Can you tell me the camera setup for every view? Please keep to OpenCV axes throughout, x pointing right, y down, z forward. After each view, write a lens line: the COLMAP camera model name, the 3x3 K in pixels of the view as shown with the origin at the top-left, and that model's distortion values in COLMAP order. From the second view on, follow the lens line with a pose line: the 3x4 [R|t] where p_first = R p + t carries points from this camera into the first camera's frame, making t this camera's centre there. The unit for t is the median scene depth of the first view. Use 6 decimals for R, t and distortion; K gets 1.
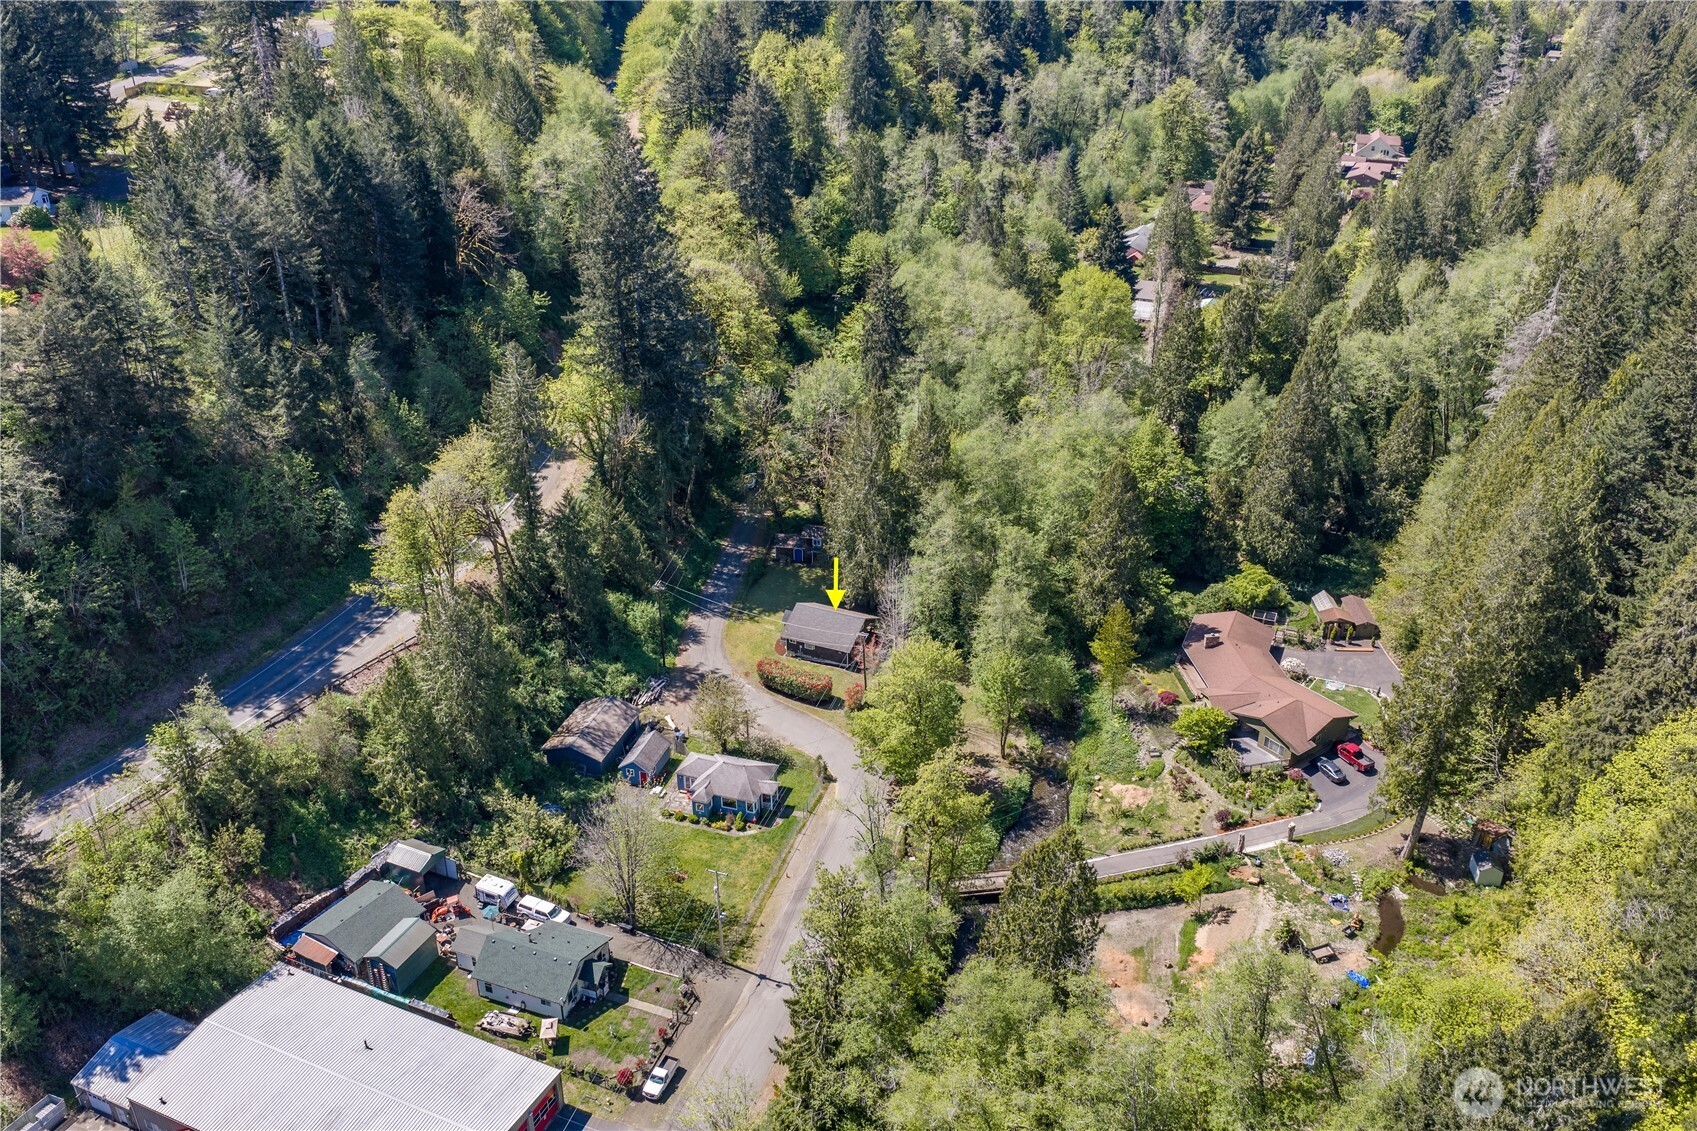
lens RADIAL K [[1412.4, 0, 848.5], [0, 1412.4, 565.5], [0, 0, 1]] dist [-0.004332, 0.002919]
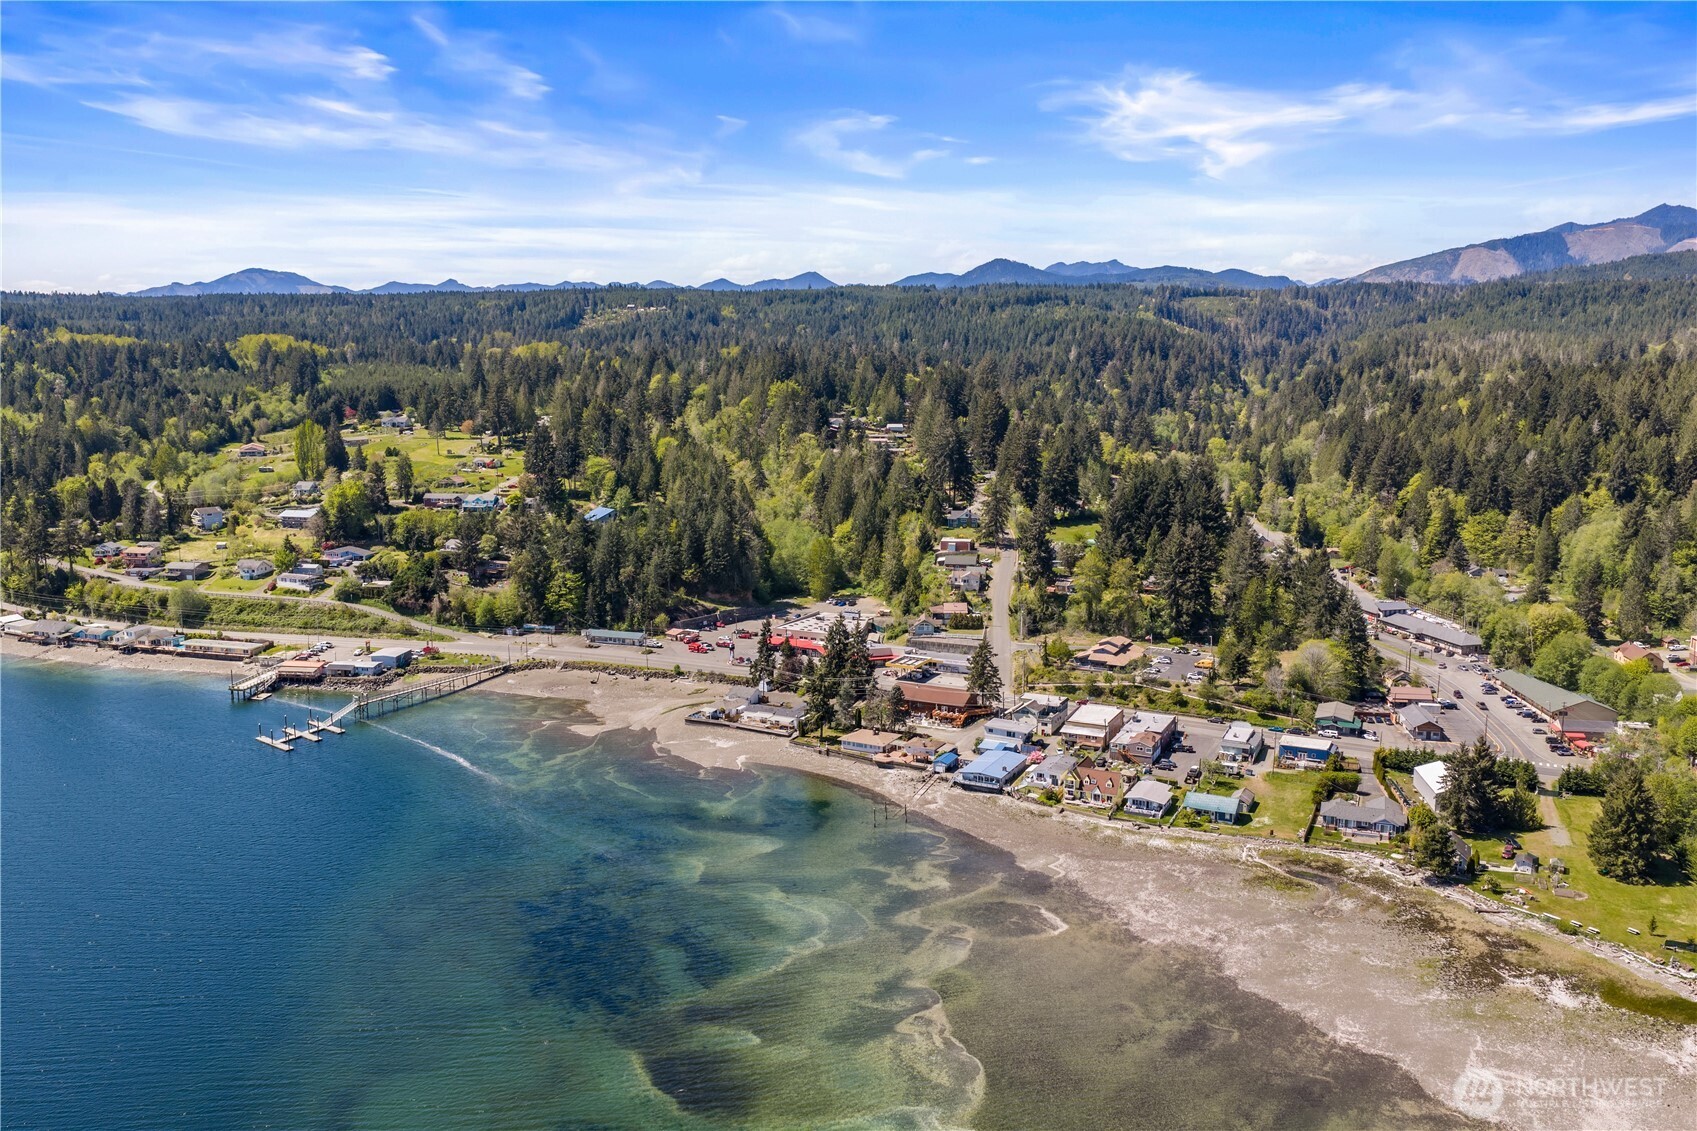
lens RADIAL K [[1412.4, 0, 848.5], [0, 1412.4, 565.5], [0, 0, 1]] dist [-0.004332, 0.002919]
pose [[0.960294, -0.037731, 0.276426, -2.356744], [0.123872, 0.945457, -0.301274, 1.478413], [-0.249981, 0.323553, 0.912591, -2.801769]]
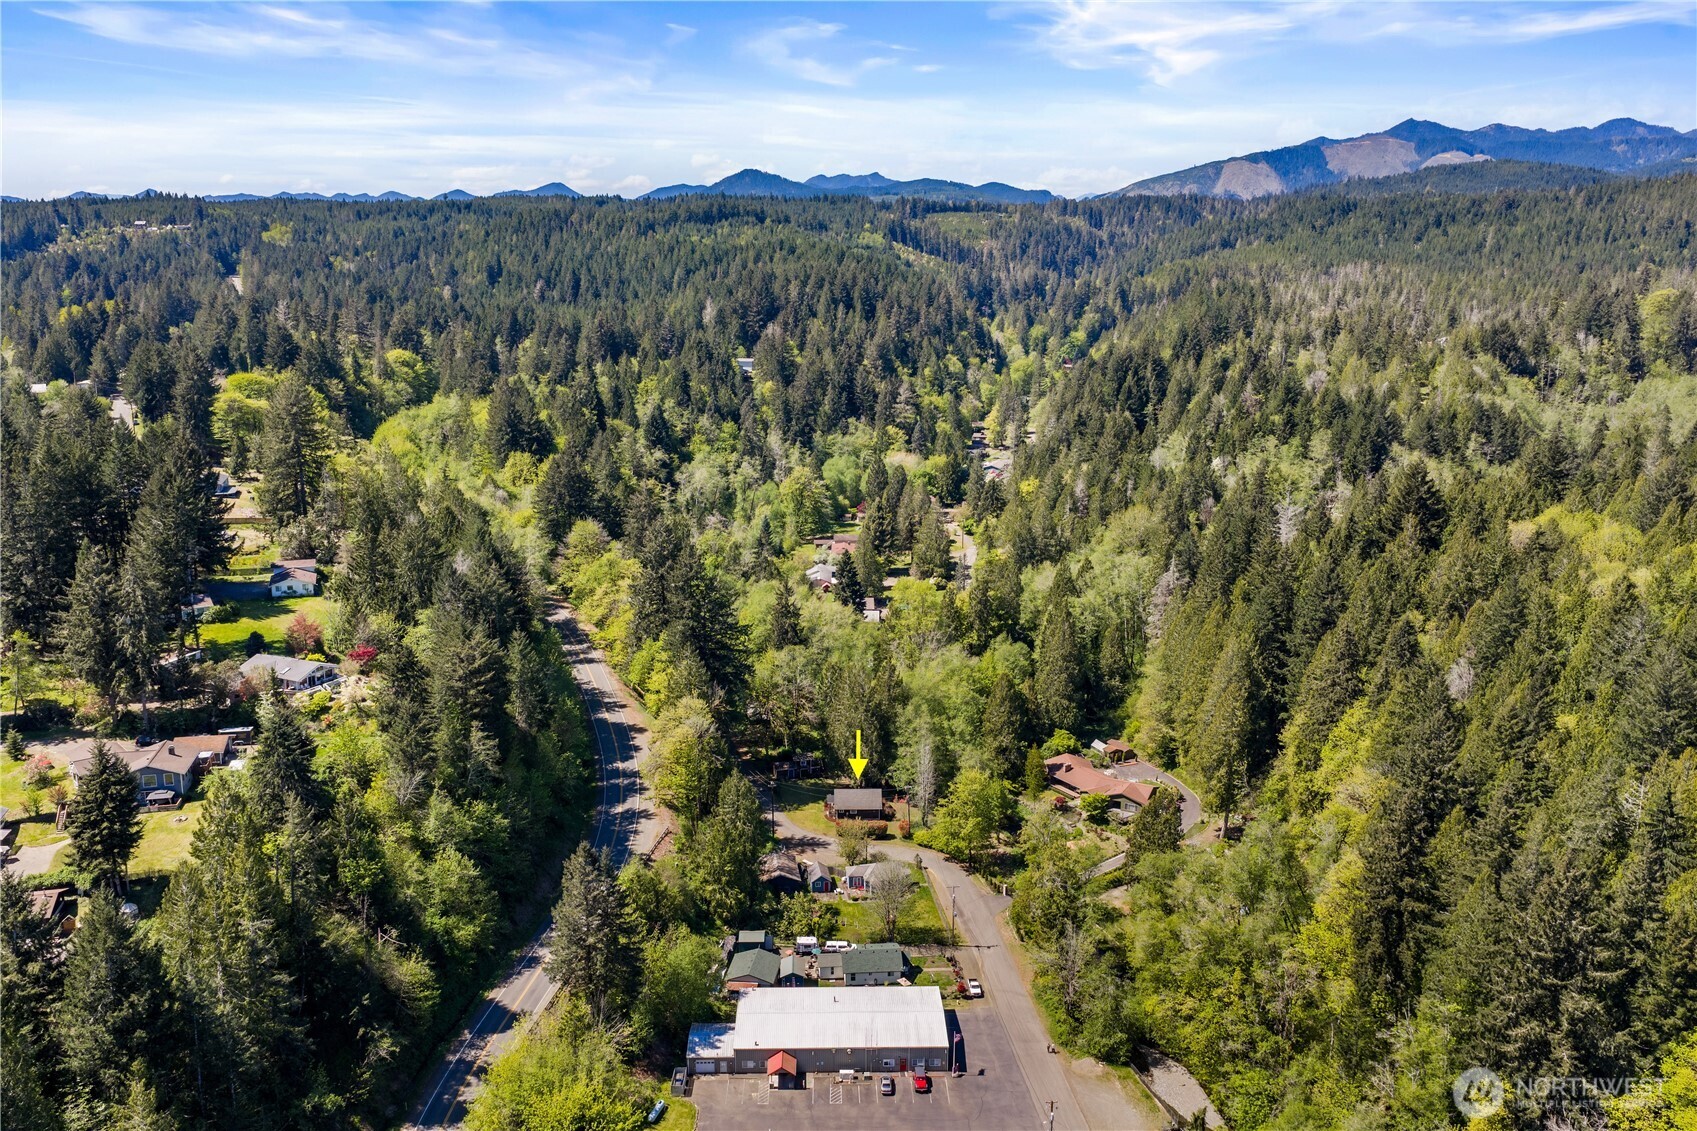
lens RADIAL K [[1375.1, 0, 848.5], [0, 1375.1, 565.5], [0, 0, 1]] dist [0.008171, -0.002593]
pose [[0.904764, -0.088699, 0.416575, -0.631457], [0.193009, 0.957268, -0.215371, 0.119473], [-0.379671, 0.275263, 0.883222, -0.444443]]
